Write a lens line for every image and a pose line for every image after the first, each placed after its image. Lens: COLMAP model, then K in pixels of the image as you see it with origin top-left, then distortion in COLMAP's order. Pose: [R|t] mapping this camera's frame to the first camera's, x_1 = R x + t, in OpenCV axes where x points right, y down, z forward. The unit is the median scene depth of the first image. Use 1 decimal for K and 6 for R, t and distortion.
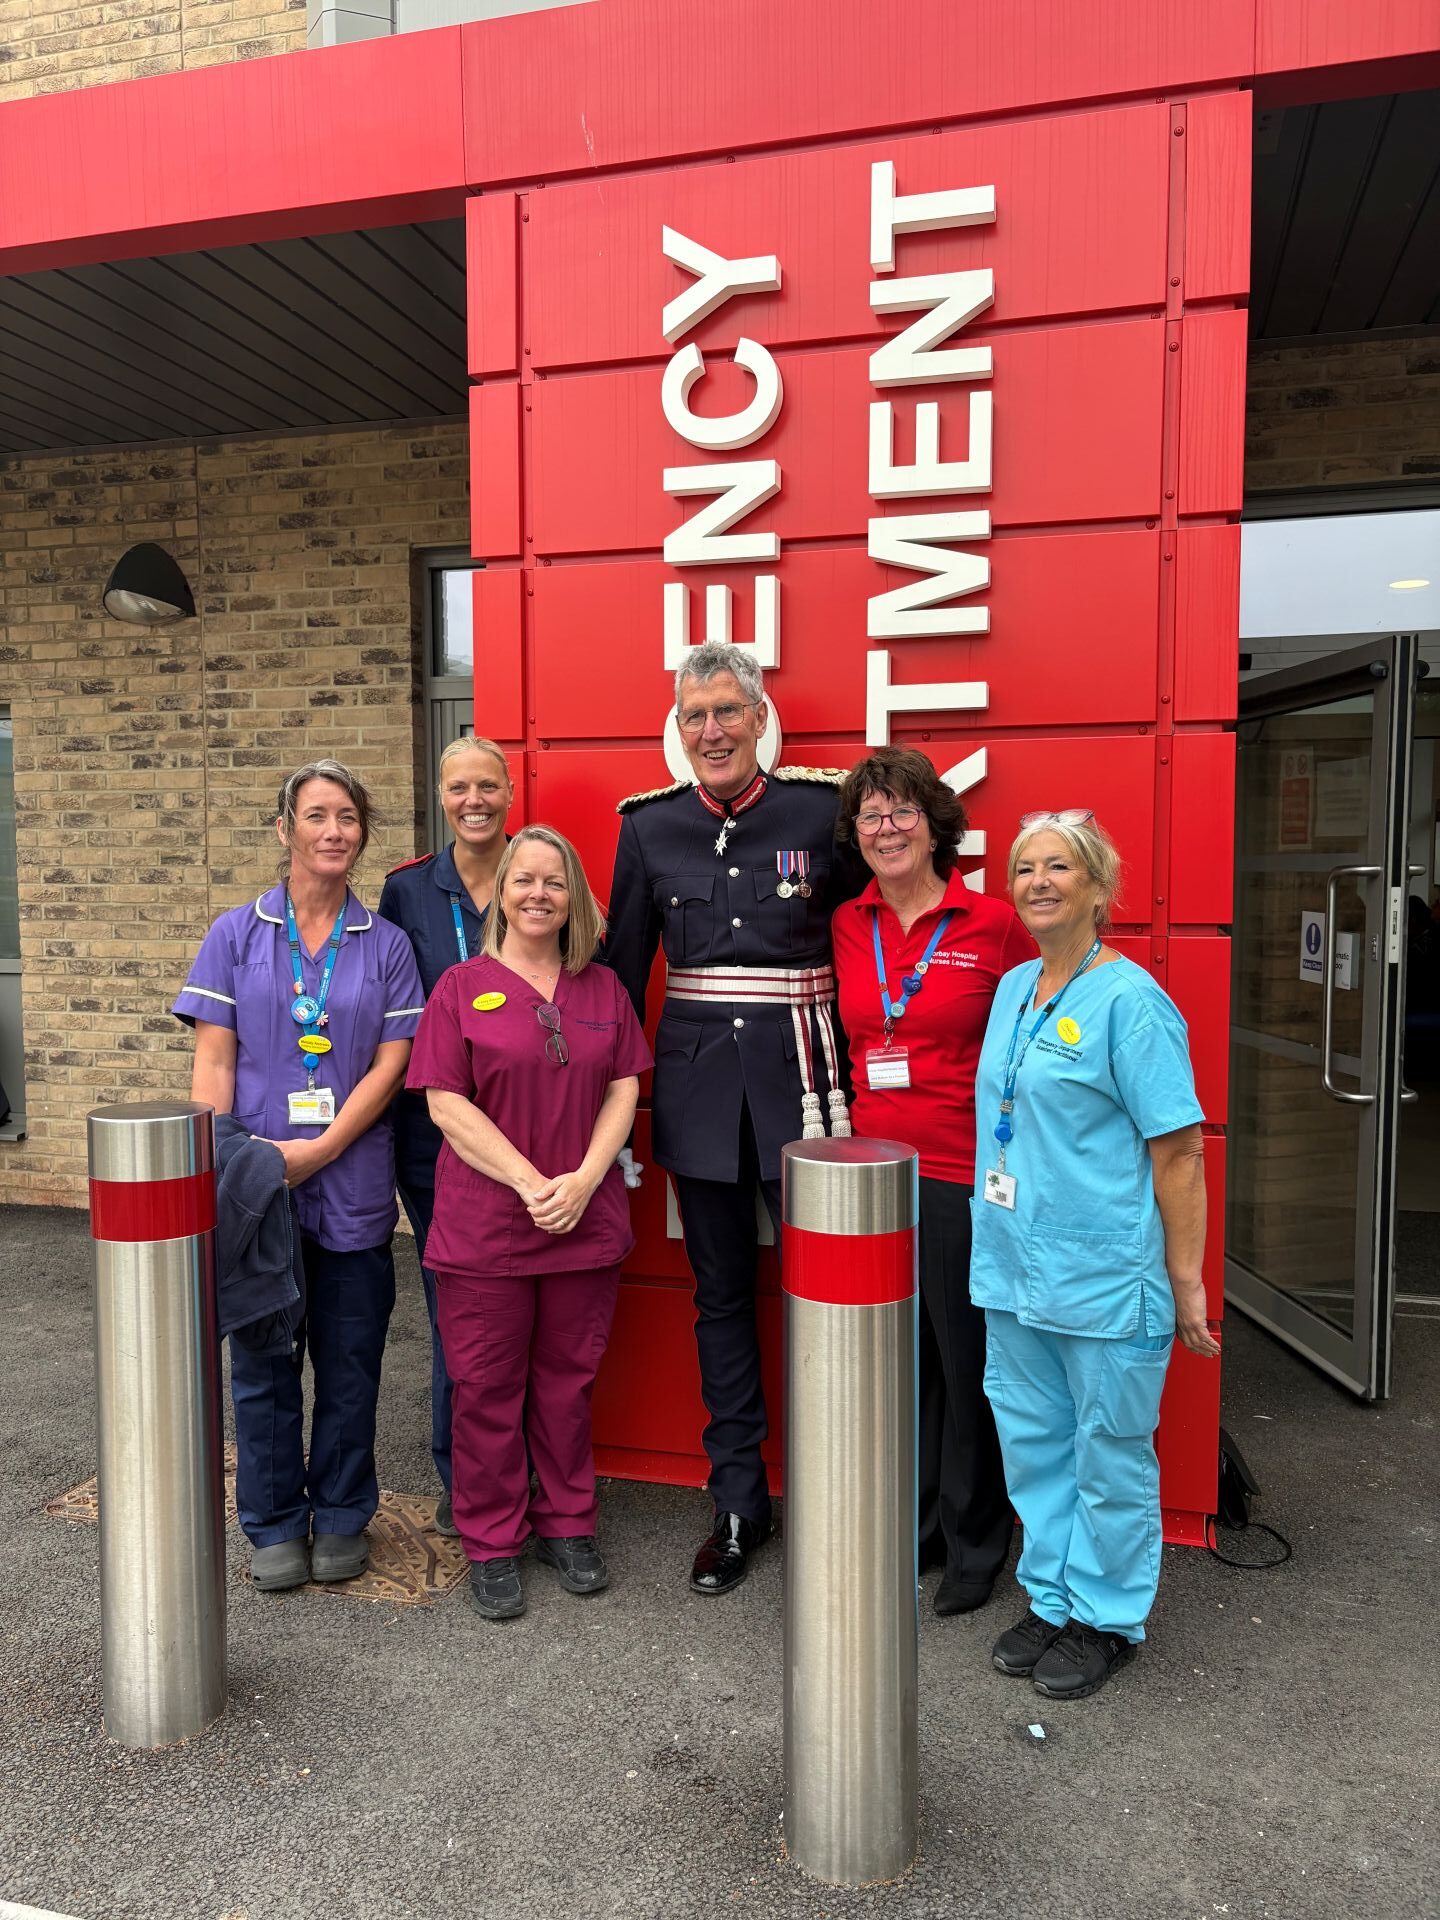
lens RADIAL K [[1411.1, 0, 717.5], [0, 1411.1, 957.4], [0, 0, 1]] dist [0.024555, -0.001488]
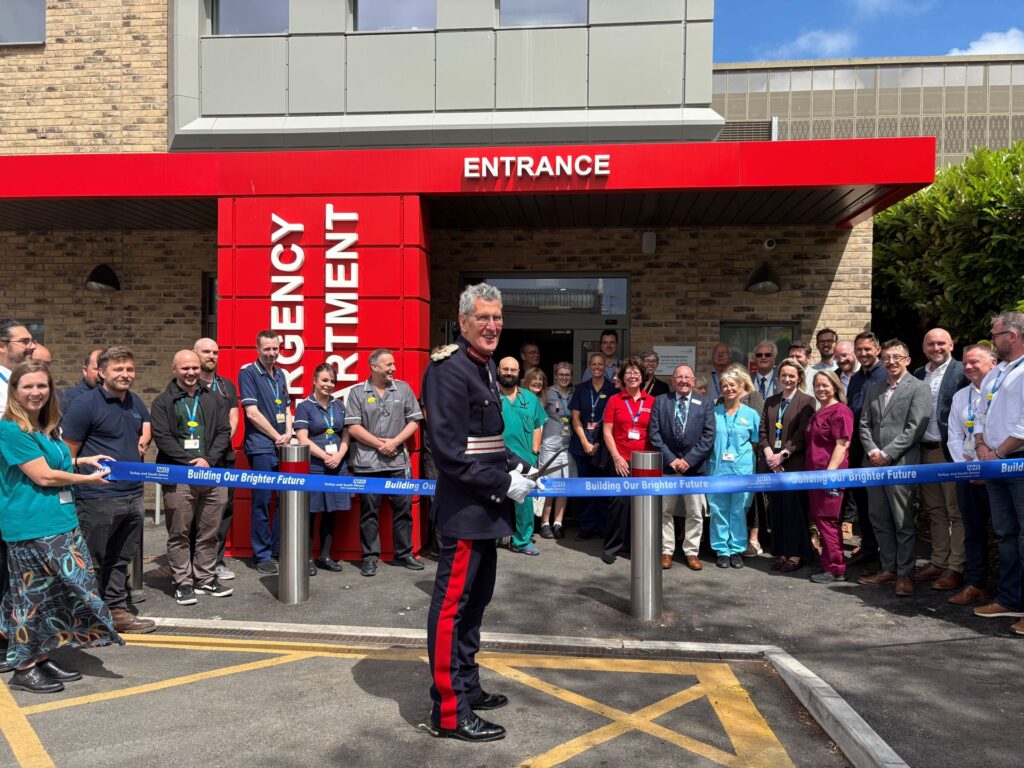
lens RADIAL K [[752.6, 0, 514.8], [0, 752.6, 388.5], [0, 0, 1]] dist [0.024555, -0.001488]
pose [[0.985216, 0.009681, 0.171041, 0.147745], [-0.000785, 0.998647, -0.052005, 0.029900], [-0.171313, 0.051102, 0.983890, -0.606870]]
